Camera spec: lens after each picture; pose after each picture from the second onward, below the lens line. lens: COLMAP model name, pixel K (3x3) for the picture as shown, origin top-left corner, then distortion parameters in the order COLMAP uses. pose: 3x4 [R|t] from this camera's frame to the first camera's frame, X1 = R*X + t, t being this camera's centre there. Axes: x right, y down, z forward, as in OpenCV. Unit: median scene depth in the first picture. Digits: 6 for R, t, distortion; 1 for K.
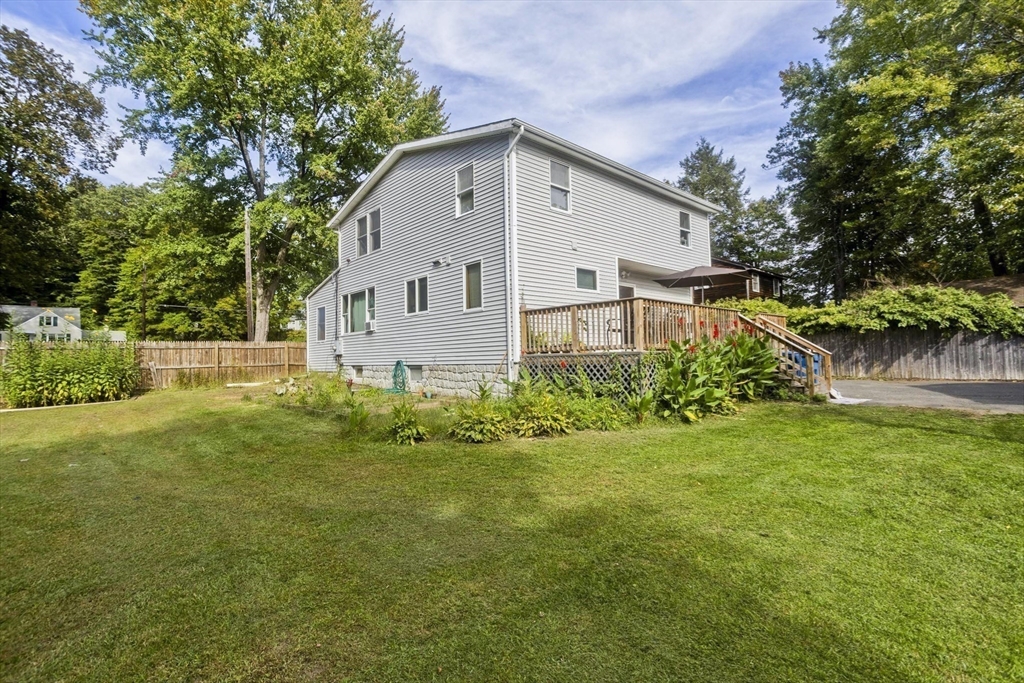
lens RADIAL K [[496.2, 0, 513.8], [0, 496.2, 340.6], [0, 0, 1]] dist [-0.024995, 0.011608]
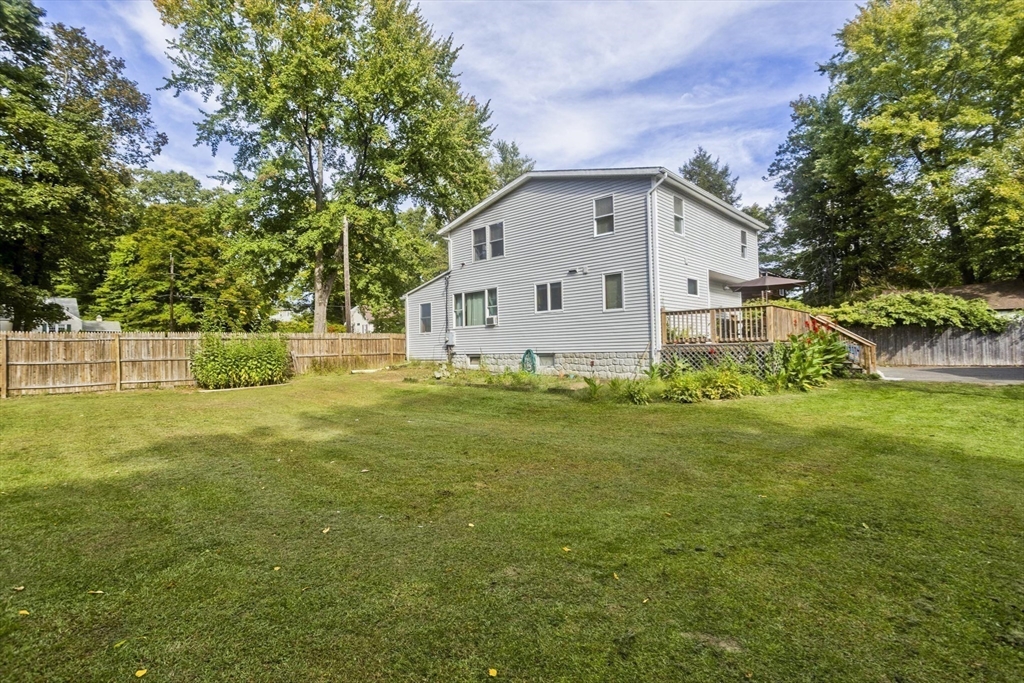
lens RADIAL K [[496.2, 0, 514.9], [0, 496.2, 342.0], [0, 0, 1]] dist [-0.024995, 0.011608]
pose [[0.997202, 0.003306, 0.074687, -0.231661], [-0.004726, 0.999811, 0.018846, -0.000751], [-0.074611, -0.019146, 0.997029, -0.142380]]
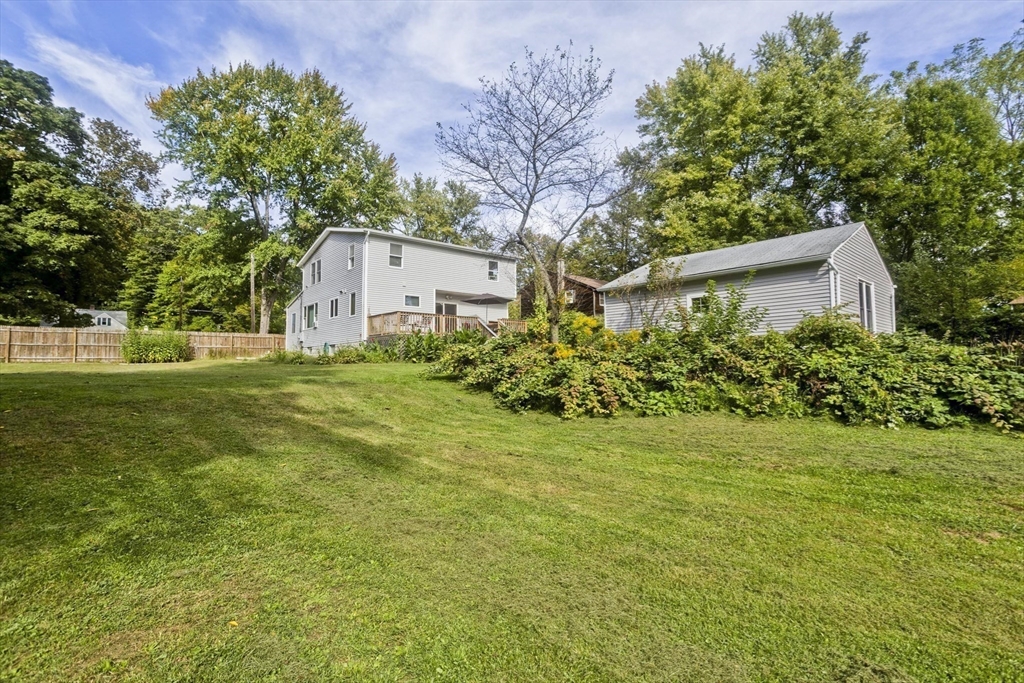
lens RADIAL K [[499.2, 0, 500.6], [0, 499.2, 334.7], [0, 0, 1]] dist [-0.017281, 0.014343]
pose [[0.998346, 0.013393, -0.055907, 0.343680], [-0.014918, 0.999526, -0.026946, 0.033307], [0.055519, 0.027735, 0.998072, -0.541967]]
